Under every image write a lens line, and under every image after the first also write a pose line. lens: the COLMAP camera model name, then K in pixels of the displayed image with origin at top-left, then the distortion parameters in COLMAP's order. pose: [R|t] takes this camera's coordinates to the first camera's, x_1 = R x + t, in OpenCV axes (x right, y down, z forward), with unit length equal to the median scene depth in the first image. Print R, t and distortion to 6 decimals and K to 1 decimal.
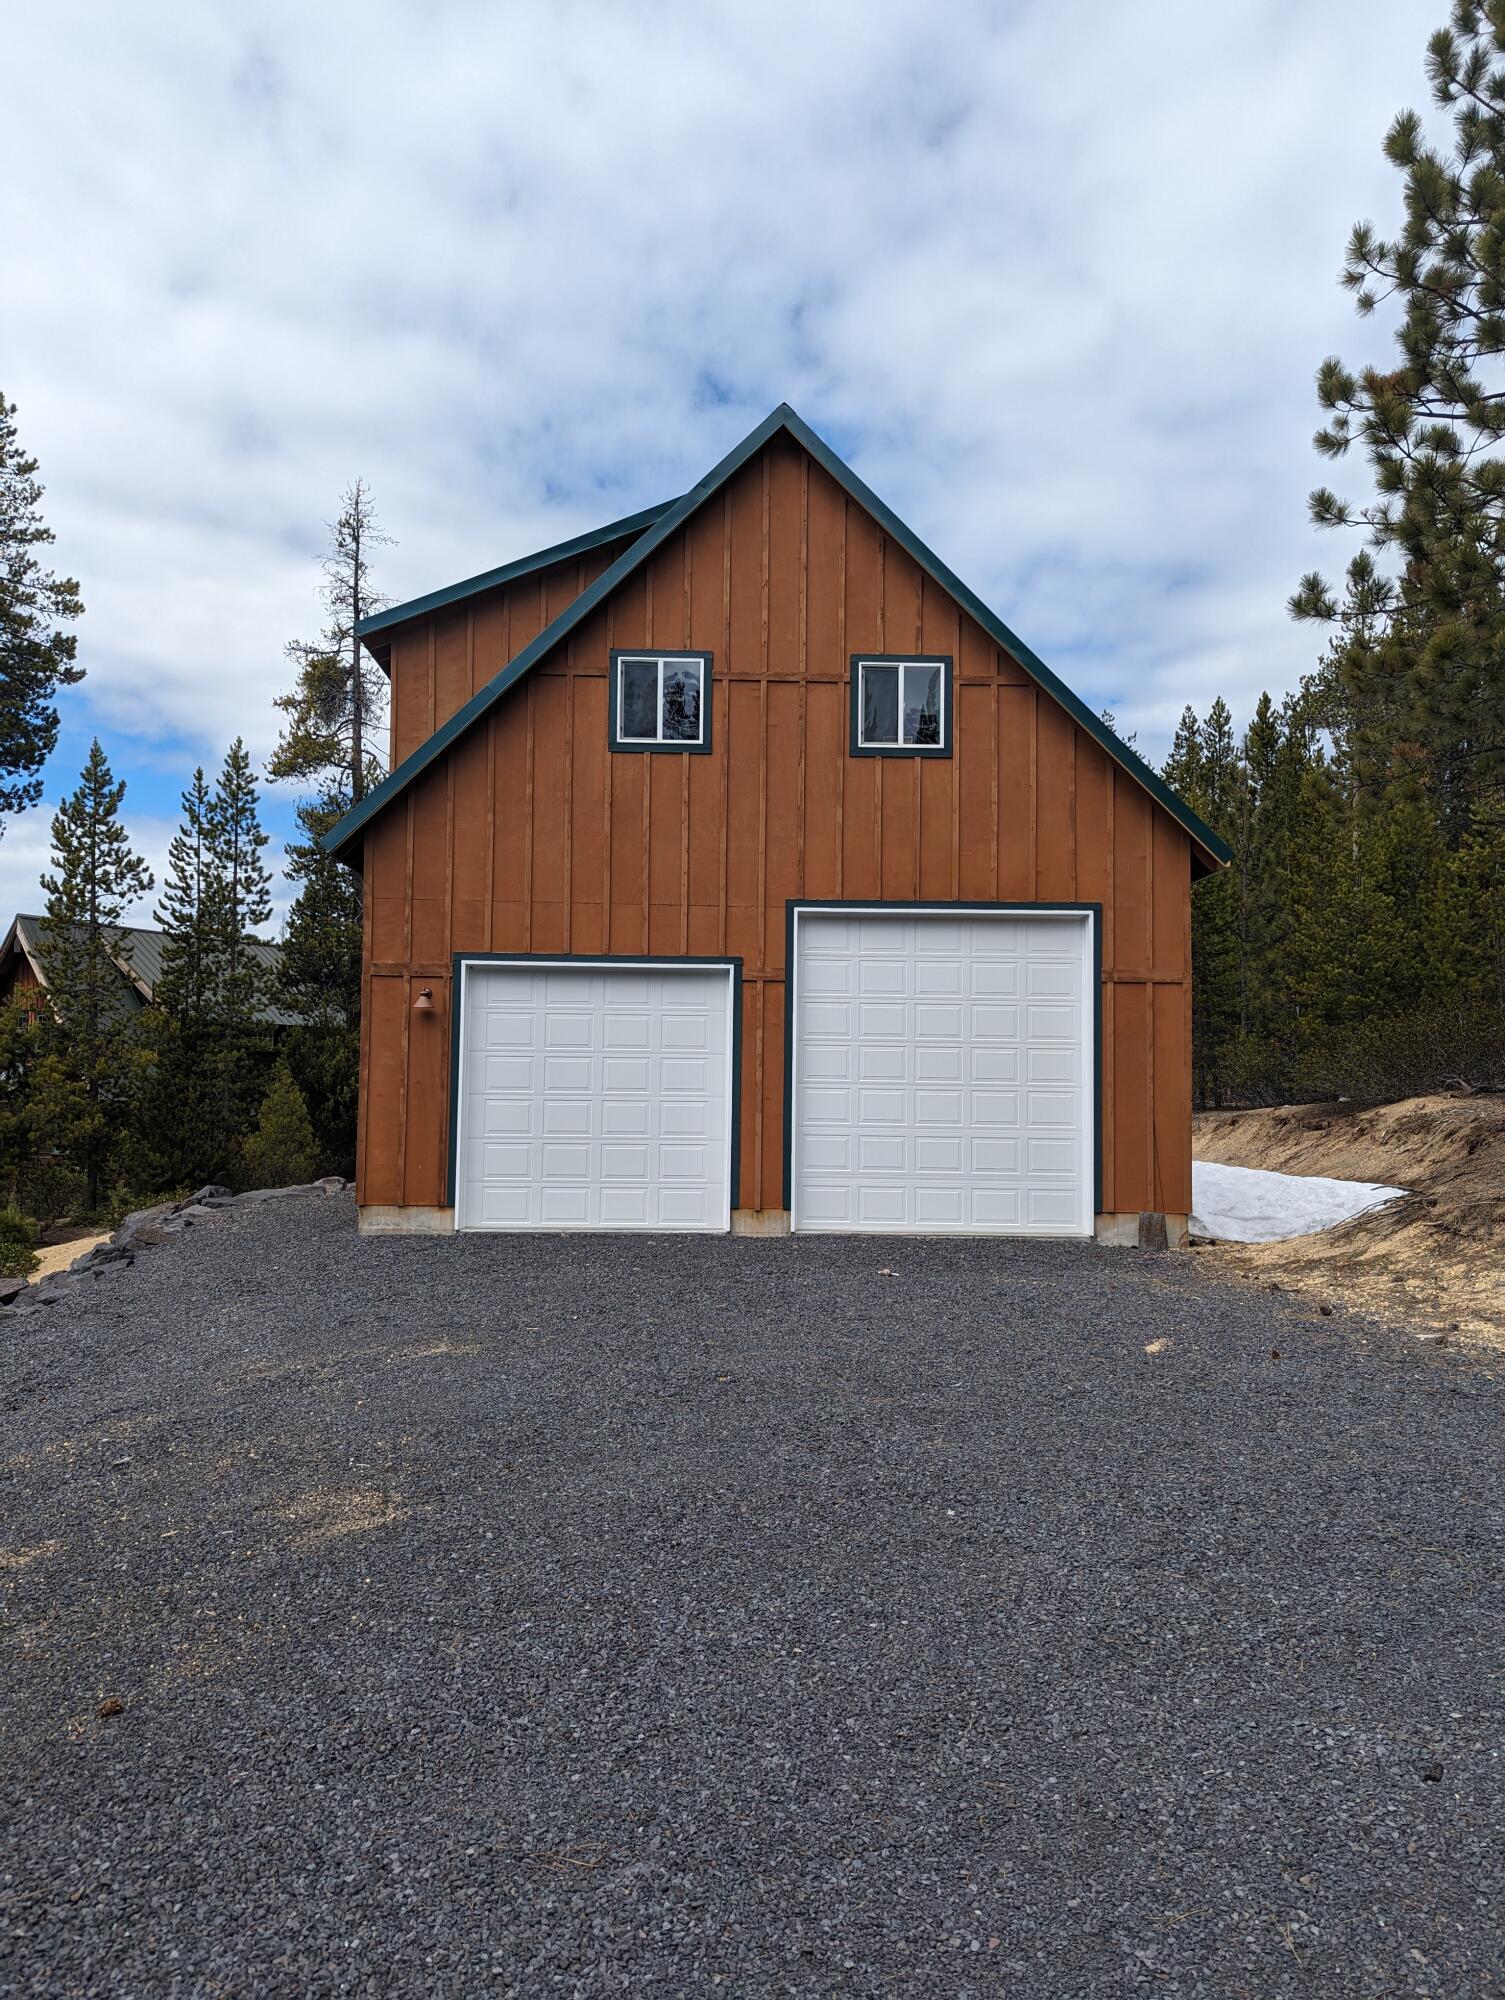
lens RADIAL K [[1416.4, 0, 752.4], [0, 1416.4, 1007.7], [0, 0, 1]] dist [0.040918, -0.007301]
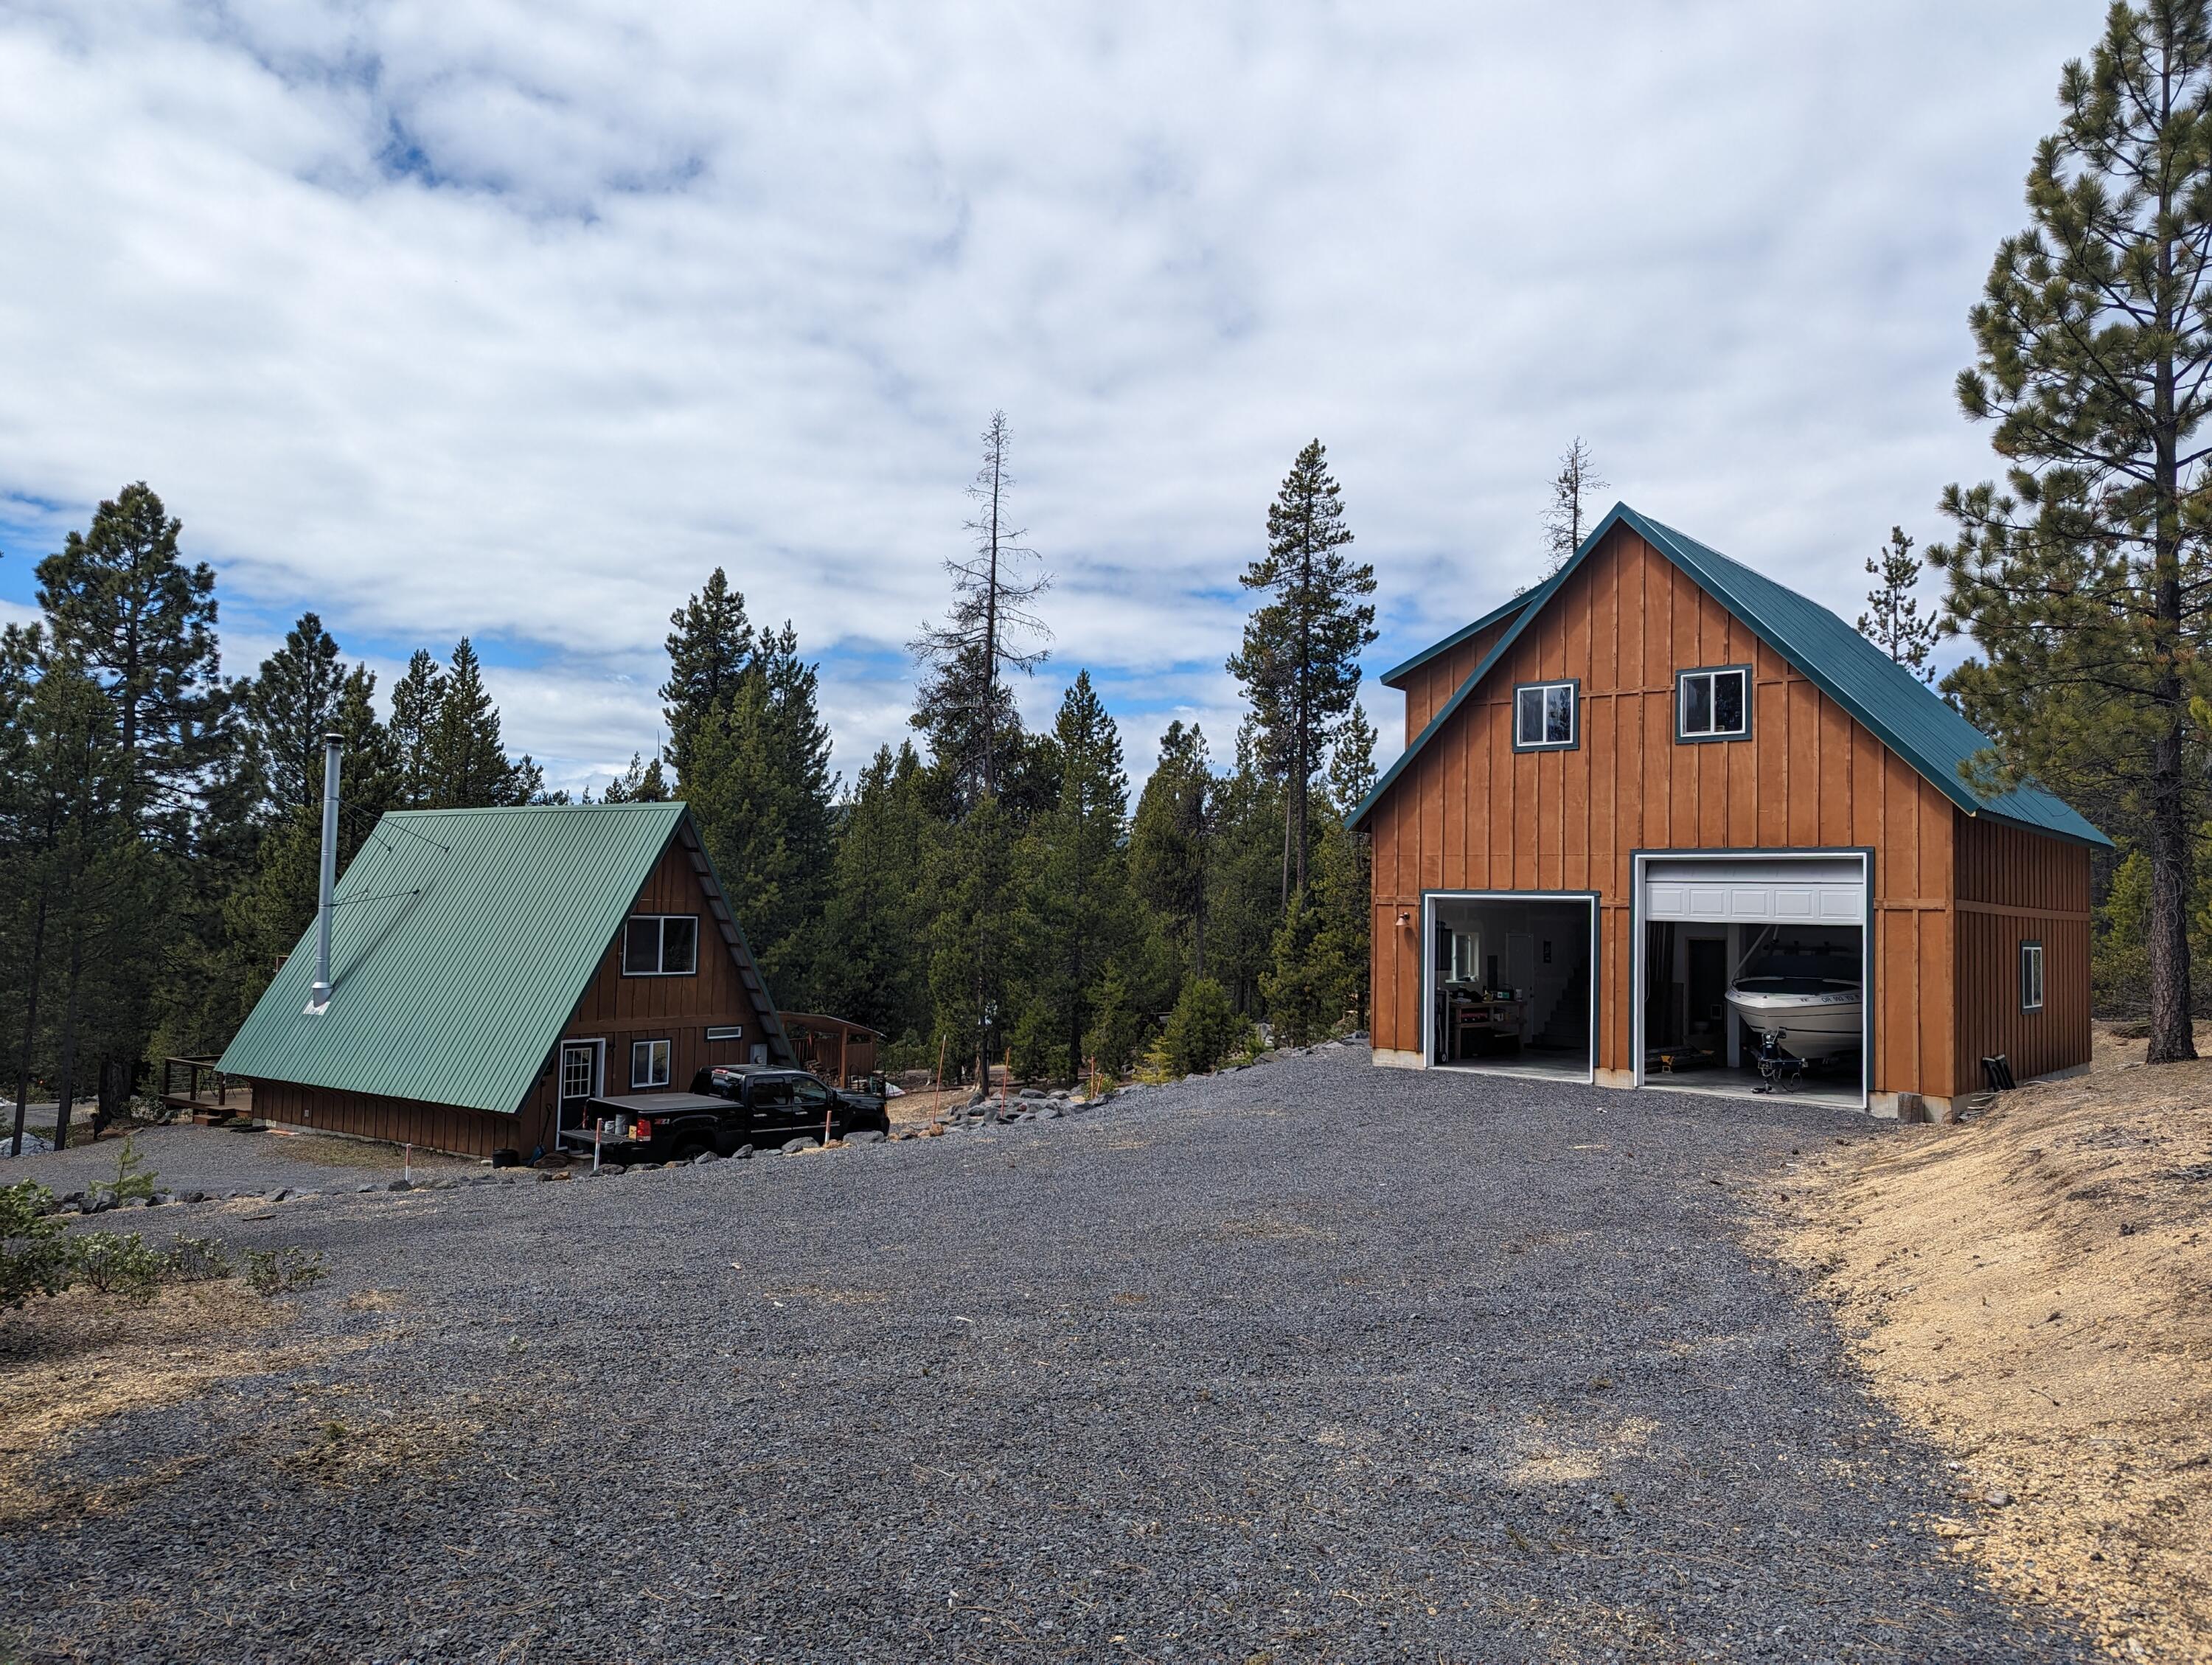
lens RADIAL K [[1592.6, 0, 1106.8], [0, 1592.6, 832.0], [0, 0, 1]] dist [0.009913, -0.000346]
pose [[0.736980, -0.028348, -0.675320, 0.704689], [0.025666, 0.999573, -0.013950, -0.084400], [0.675427, -0.007052, 0.737393, -0.515248]]
